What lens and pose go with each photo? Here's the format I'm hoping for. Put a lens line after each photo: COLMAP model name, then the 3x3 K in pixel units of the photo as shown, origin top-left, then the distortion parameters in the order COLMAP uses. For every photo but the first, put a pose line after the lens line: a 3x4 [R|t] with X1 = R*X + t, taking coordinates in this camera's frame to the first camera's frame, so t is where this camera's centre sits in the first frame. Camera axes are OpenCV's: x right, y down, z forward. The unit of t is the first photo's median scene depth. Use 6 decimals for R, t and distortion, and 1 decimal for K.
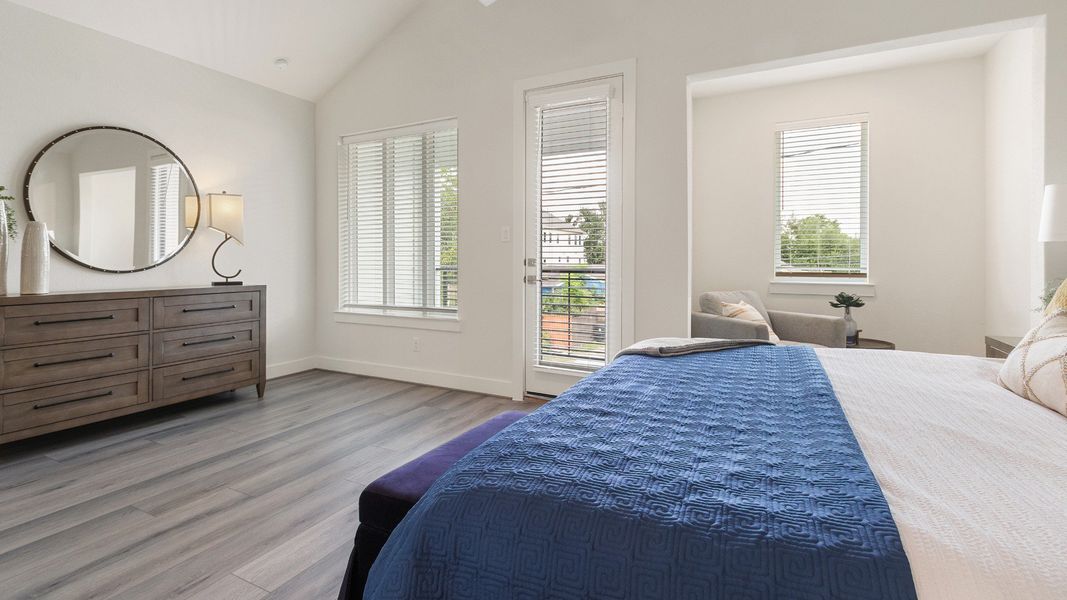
lens RADIAL K [[487.2, 0, 530.9], [0, 487.2, 245.2], [0, 0, 1]] dist [0.002557, -0.000158]
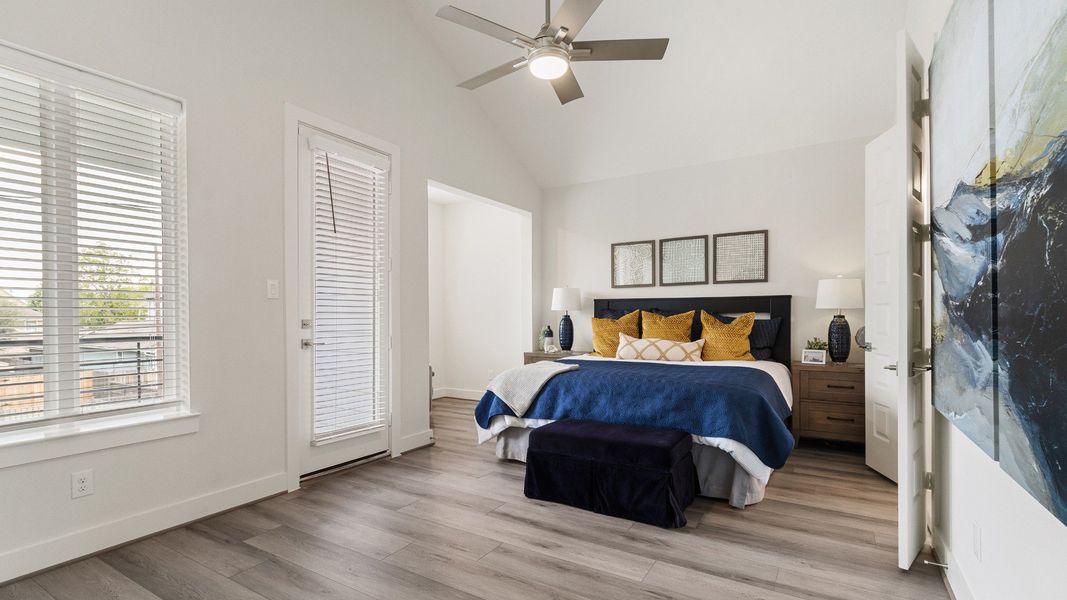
lens RADIAL K [[481.5, 0, 533.5], [0, 481.5, 300.0], [0, 0, 1]] dist [0.001314, 0.000020]
pose [[0.073765, 0.027173, 0.996905, -0.902602], [-0.017843, 0.999505, -0.025924, 0.008304], [-0.997116, -0.015876, 0.074213, 0.585691]]
